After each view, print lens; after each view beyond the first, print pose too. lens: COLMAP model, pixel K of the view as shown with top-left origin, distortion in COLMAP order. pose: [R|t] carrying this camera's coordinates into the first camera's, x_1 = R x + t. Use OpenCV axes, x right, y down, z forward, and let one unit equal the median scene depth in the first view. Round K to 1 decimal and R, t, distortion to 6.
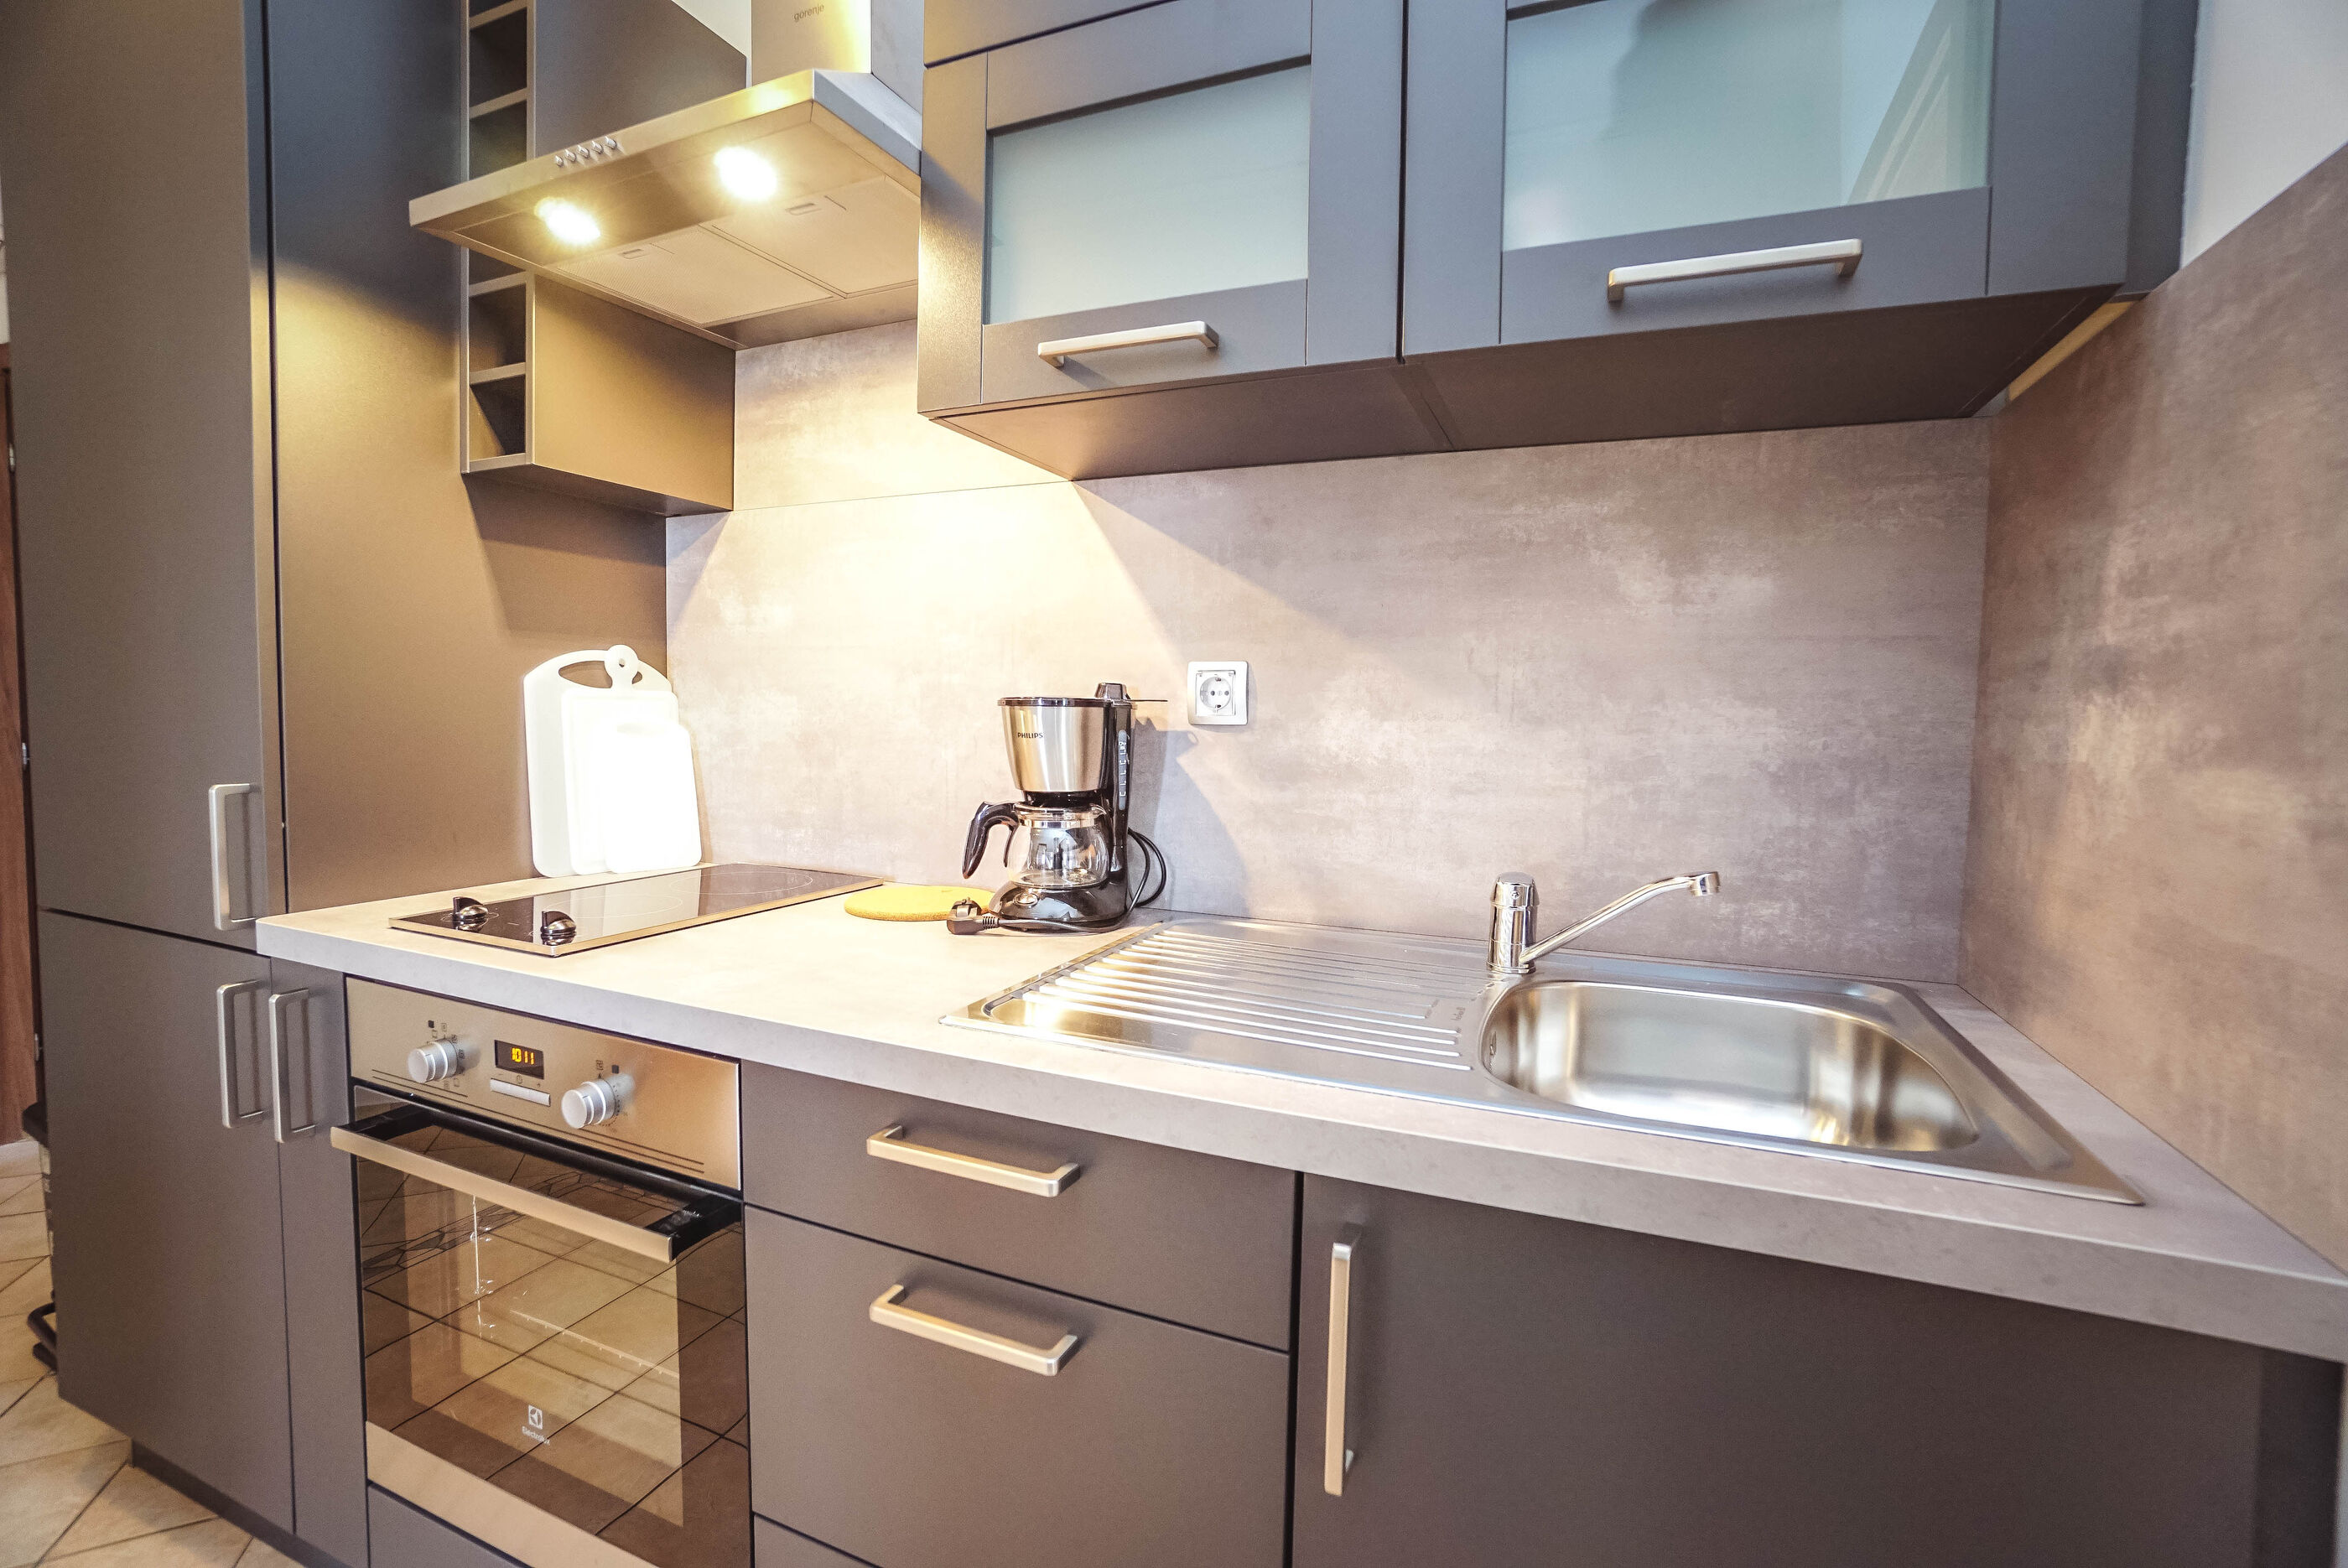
lens RADIAL K [[1033.5, 0, 1181.3], [0, 1033.5, 770.2], [0, 0, 1]] dist [-0.067204, 0.025096]
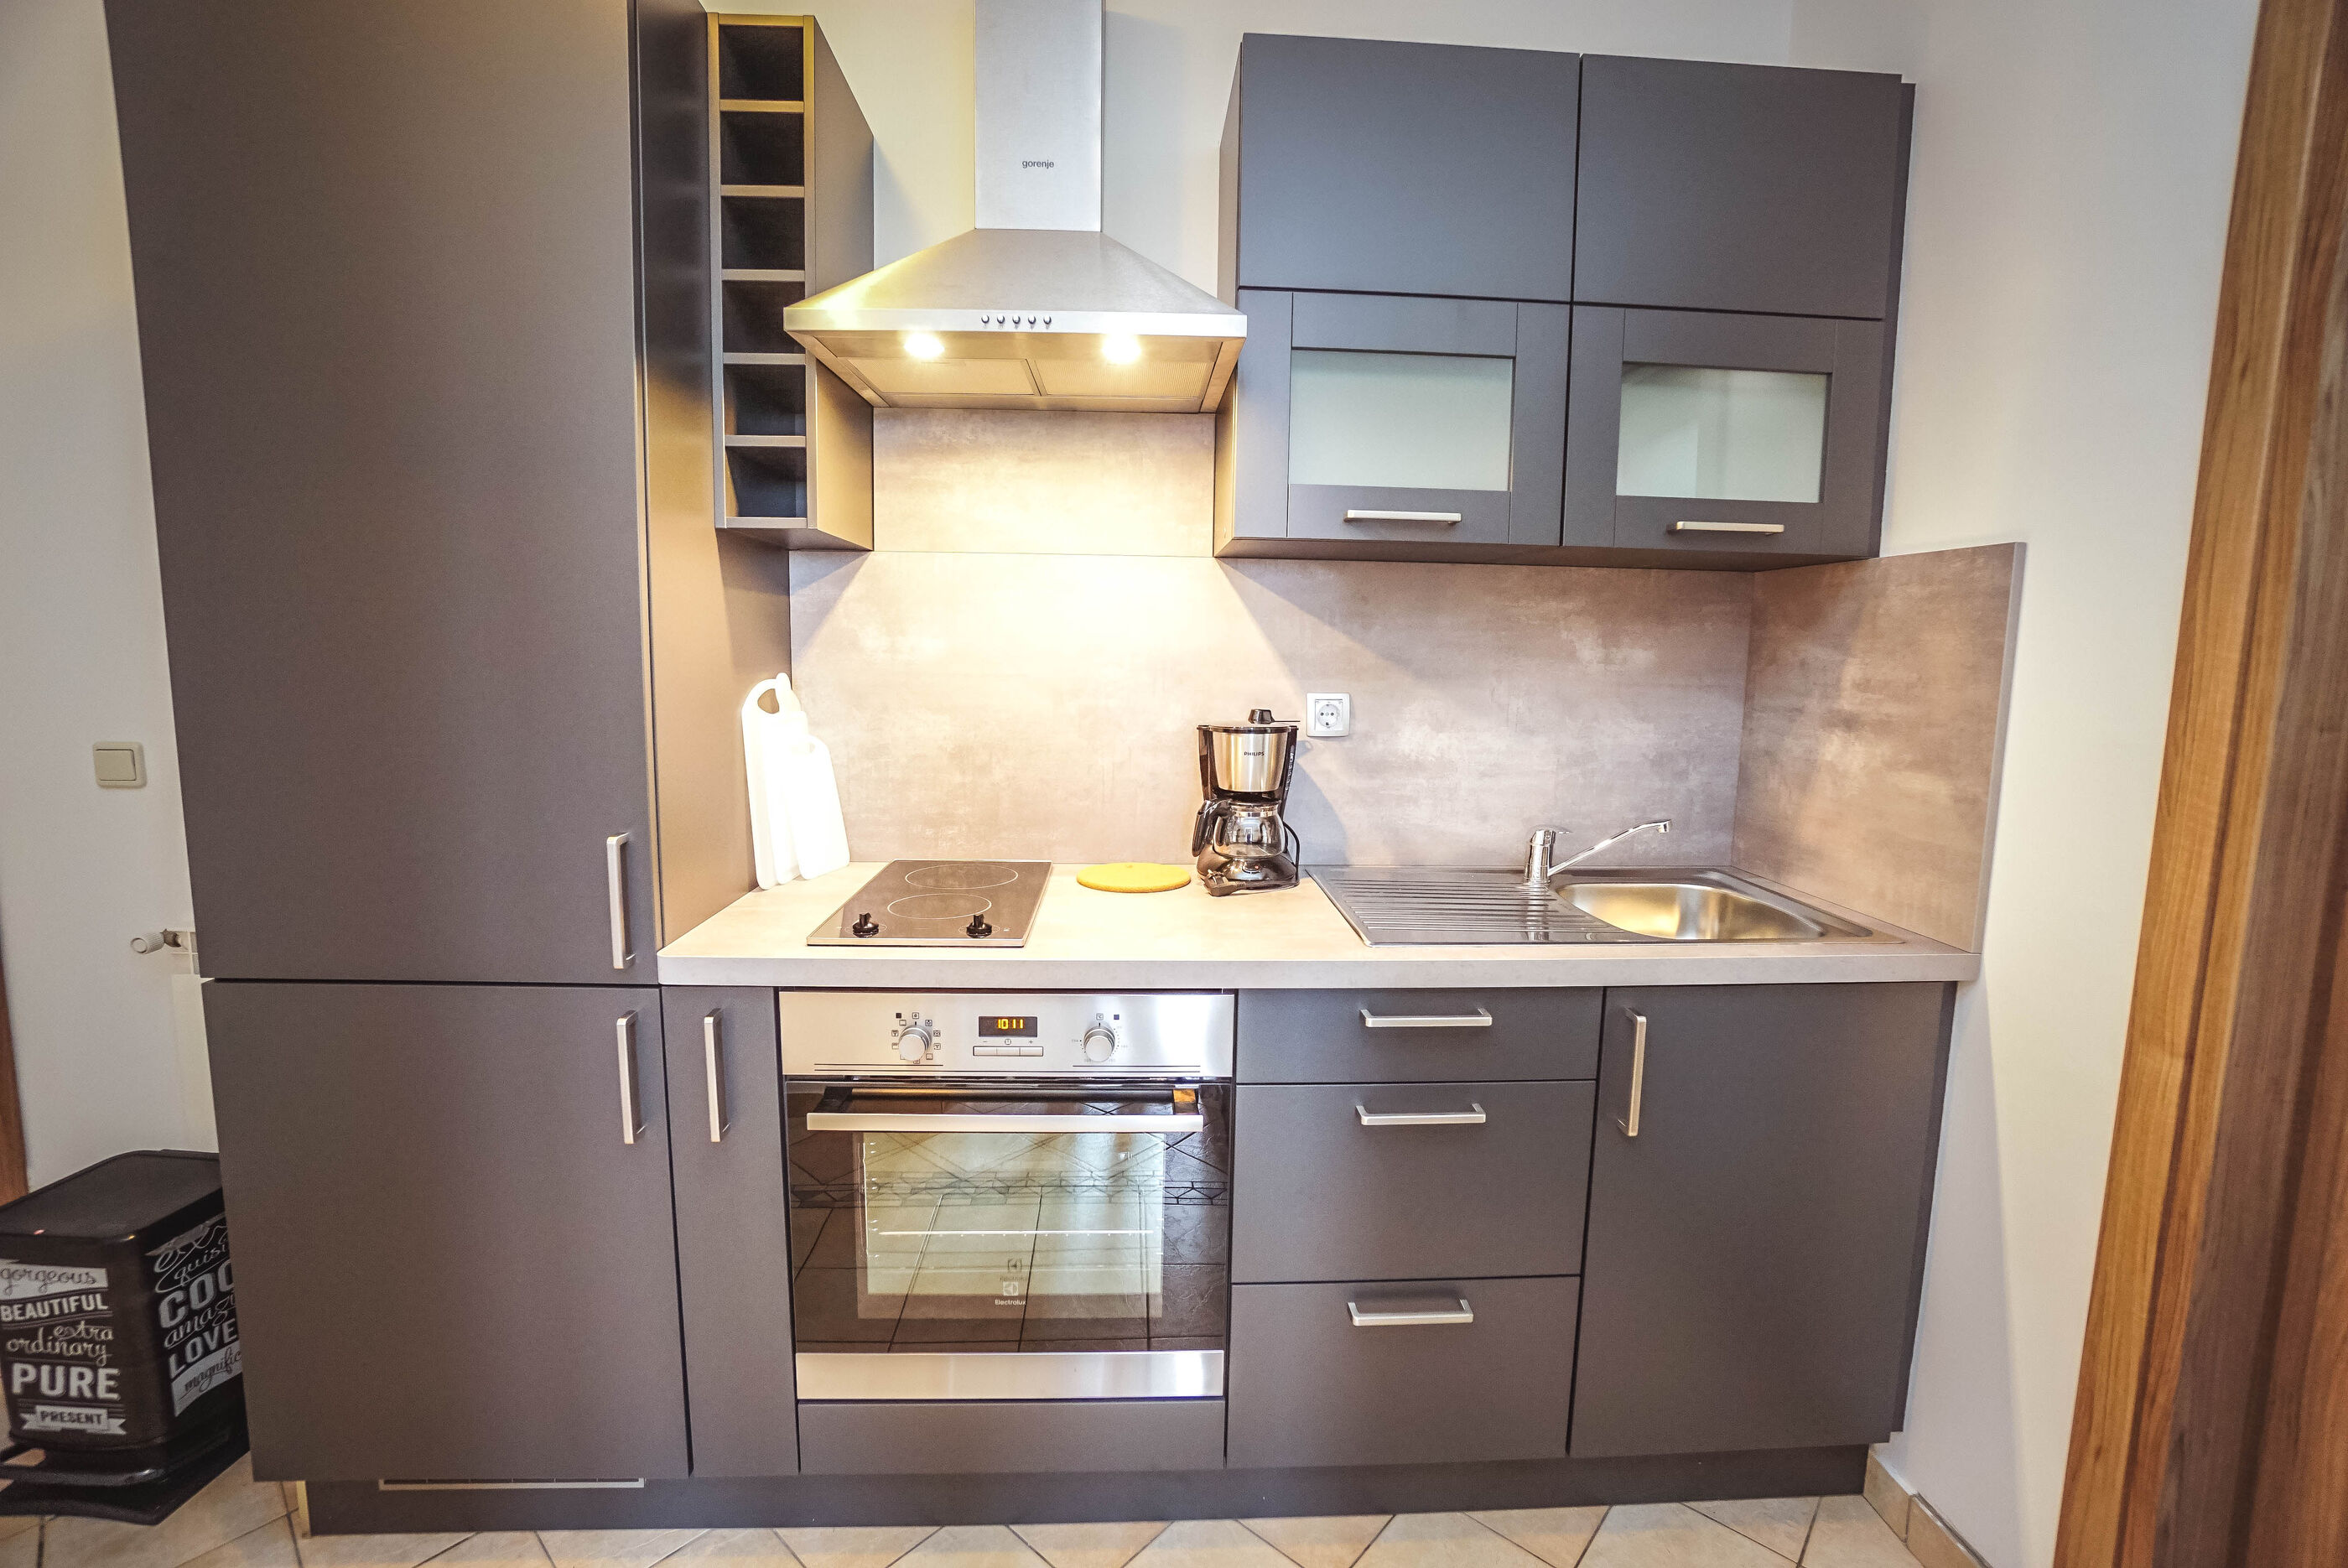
lens RADIAL K [[1033.5, 0, 1181.3], [0, 1033.5, 770.2], [0, 0, 1]] dist [-0.067204, 0.025096]
pose [[0.900600, -0.054357, 0.431236, -0.895746], [0.024666, 0.996942, 0.074150, -0.125080], [-0.433948, -0.056142, 0.899187, -0.257017]]
